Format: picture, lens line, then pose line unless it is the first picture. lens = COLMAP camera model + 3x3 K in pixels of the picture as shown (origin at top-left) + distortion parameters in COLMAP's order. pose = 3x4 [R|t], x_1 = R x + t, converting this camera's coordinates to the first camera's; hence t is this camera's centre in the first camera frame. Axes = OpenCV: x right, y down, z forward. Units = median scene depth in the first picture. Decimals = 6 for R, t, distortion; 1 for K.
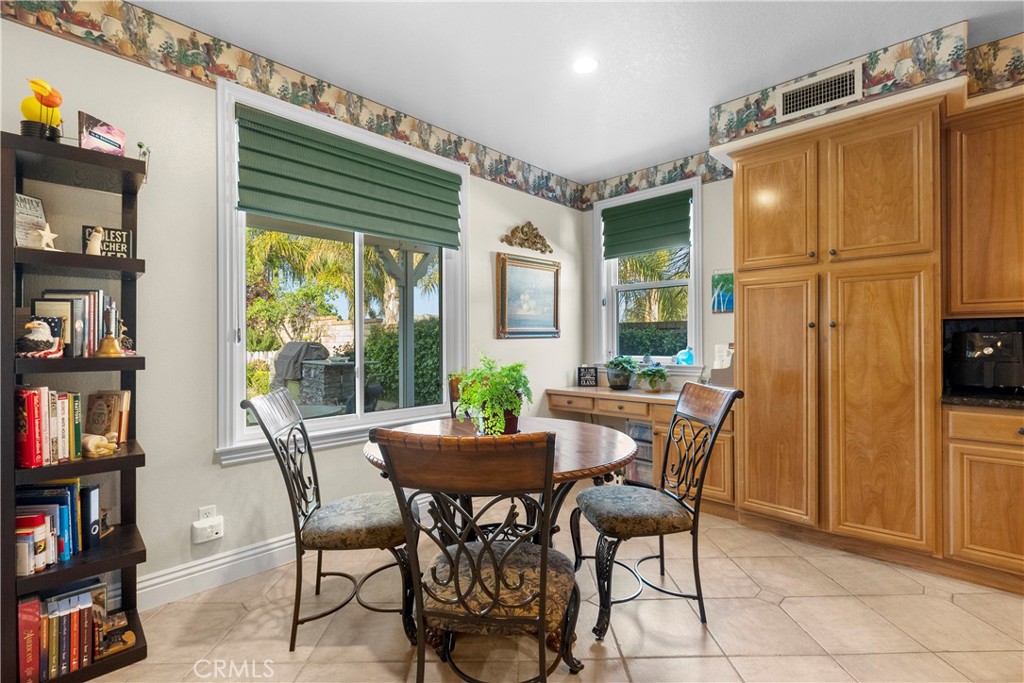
lens RADIAL K [[463.8, 0, 512.9], [0, 463.8, 339.7], [0, 0, 1]] dist [-0.007459, 0.003629]
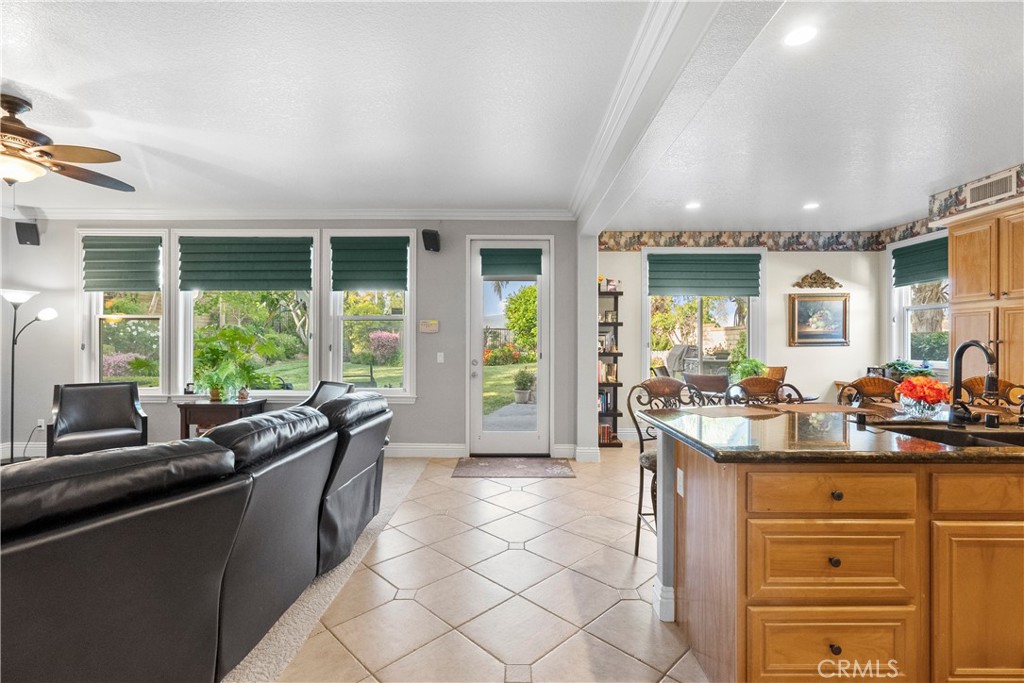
lens RADIAL K [[463.8, 0, 514.6], [0, 463.8, 340.7], [0, 0, 1]] dist [-0.007459, 0.003629]
pose [[0.695155, 0.003692, -0.718851, 0.619308], [-0.002401, 0.999993, 0.002814, -0.032999], [0.718856, -0.000231, 0.695159, -1.107459]]
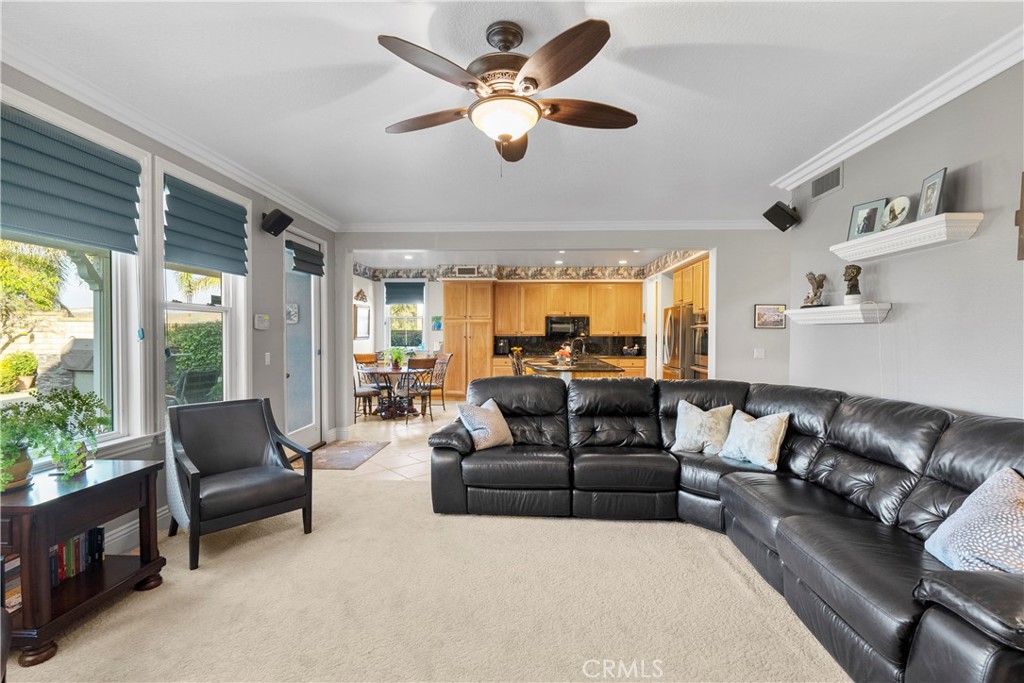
lens RADIAL K [[463.8, 0, 513.5], [0, 463.8, 340.3], [0, 0, 1]] dist [-0.007459, 0.003629]
pose [[0.750468, -0.001721, 0.660905, -1.319027], [-0.009441, 0.999867, 0.013324, -0.052858], [-0.660840, -0.016238, 0.750352, -1.772930]]
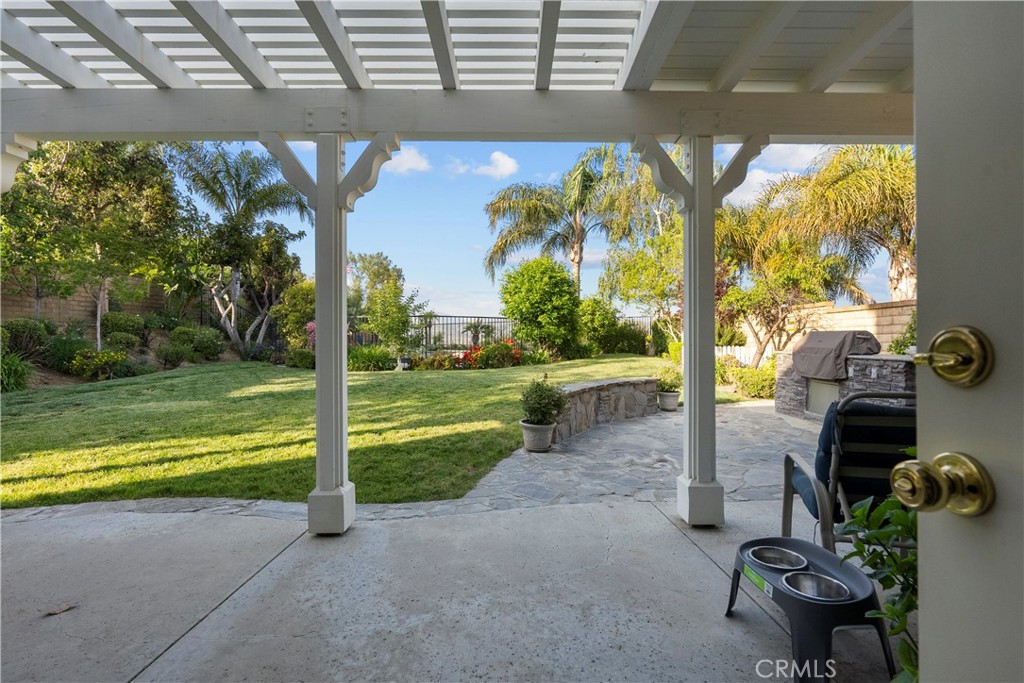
lens RADIAL K [[463.8, 0, 514.3], [0, 463.8, 340.0], [0, 0, 1]] dist [-0.007459, 0.003629]
pose [[0.702787, -0.000311, -0.711400, -0.857870], [0.001434, 0.999998, 0.000979, 0.053741], [0.711399, -0.001708, 0.702787, 0.246528]]
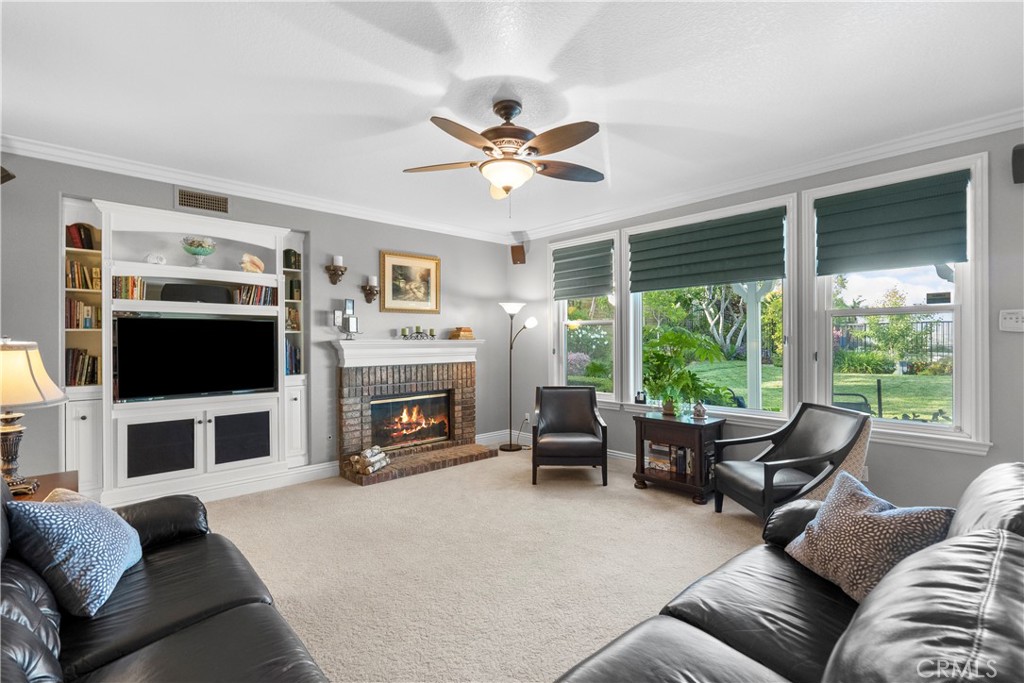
lens RADIAL K [[463.8, 0, 514.8], [0, 463.8, 341.5], [0, 0, 1]] dist [-0.007459, 0.003629]
pose [[-0.048472, 0.005573, -0.998809, 0.131026], [0.010468, 0.999932, 0.005072, -0.054376], [0.998770, -0.010210, -0.048527, -1.135814]]
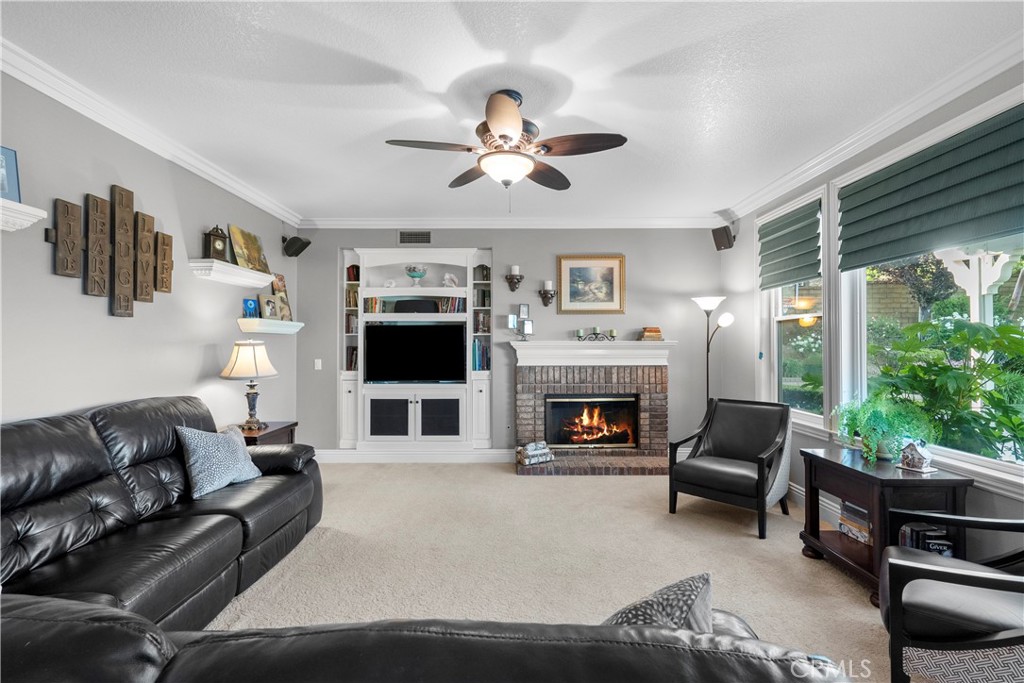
lens RADIAL K [[463.8, 0, 512.0], [0, 463.8, 340.8], [0, 0, 1]] dist [-0.007459, 0.003629]
pose [[-0.715878, -0.000800, -0.698225, -0.193272], [0.007749, 0.999929, -0.009091, -0.042116], [0.698183, -0.011918, -0.715820, -0.528419]]
